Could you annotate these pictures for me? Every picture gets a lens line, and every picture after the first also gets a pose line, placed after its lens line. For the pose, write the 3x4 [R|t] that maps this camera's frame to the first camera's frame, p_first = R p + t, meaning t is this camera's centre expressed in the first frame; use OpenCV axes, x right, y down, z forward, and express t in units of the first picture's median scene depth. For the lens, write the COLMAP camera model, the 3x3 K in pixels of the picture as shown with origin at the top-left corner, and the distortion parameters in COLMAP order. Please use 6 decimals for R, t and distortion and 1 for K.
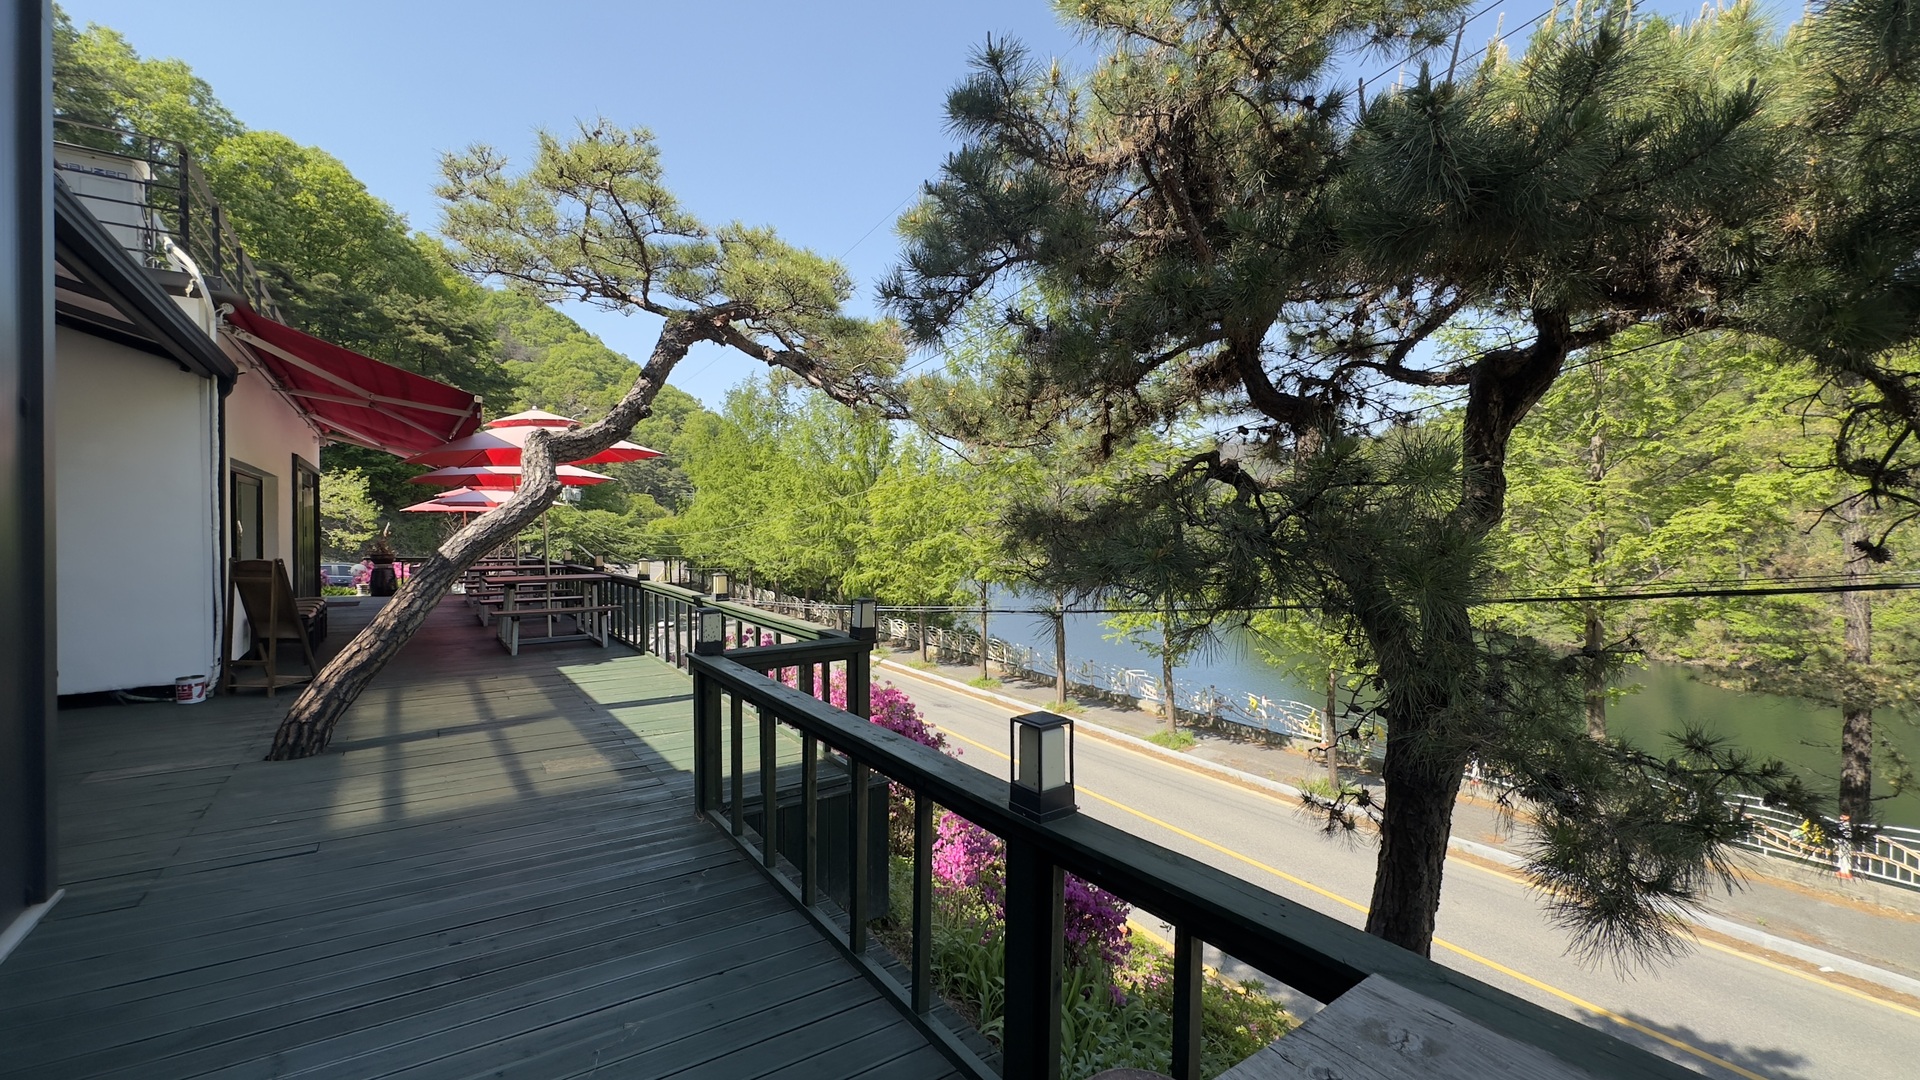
lens RADIAL K [[767.0, 0, 957.1], [0, 767.0, 535.2], [0, 0, 1]] dist [-0.001114, 0.000382]
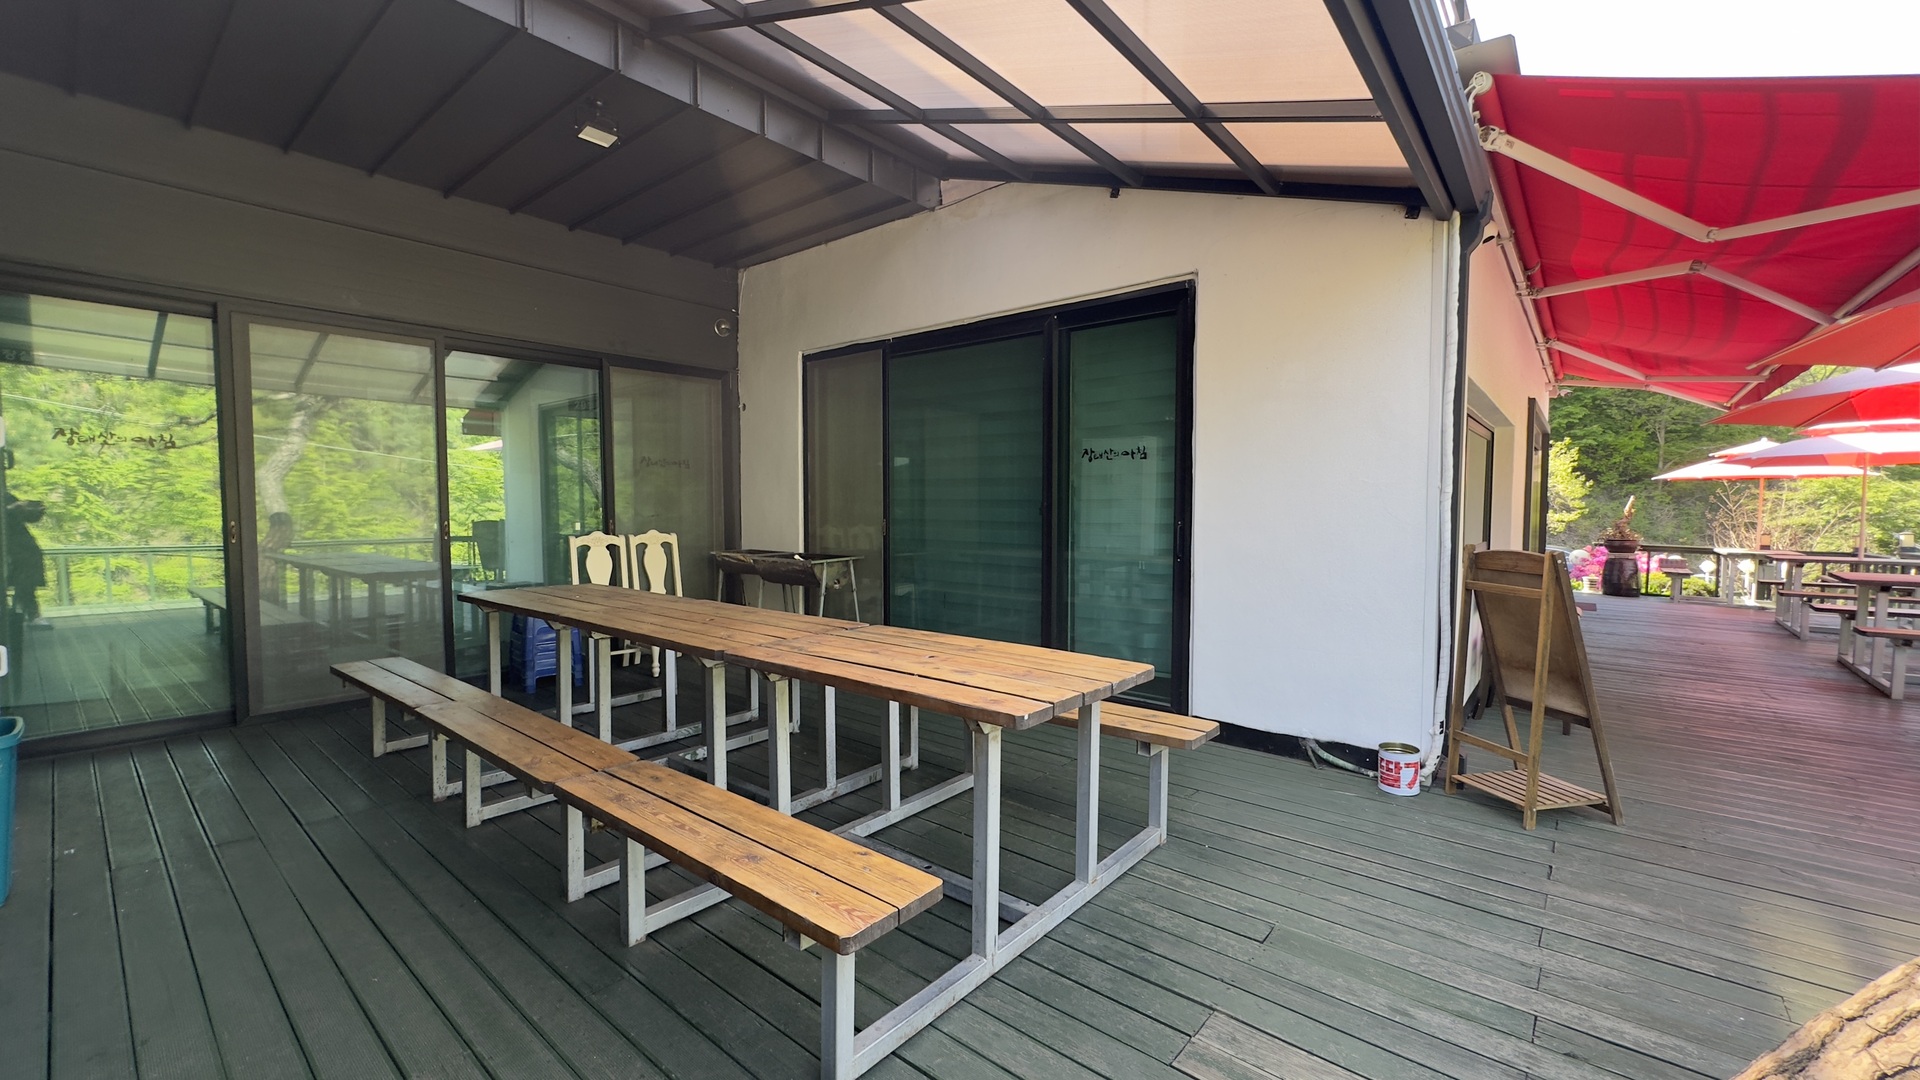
lens RADIAL K [[767.0, 0, 963.0], [0, 767.0, 540.4], [0, 0, 1]] dist [-0.001114, 0.000382]
pose [[0.253702, 0.043424, -0.966307, -0.087768], [-0.011513, 0.999057, 0.041872, 0.000755], [0.967214, 0.000502, 0.253962, 0.088277]]
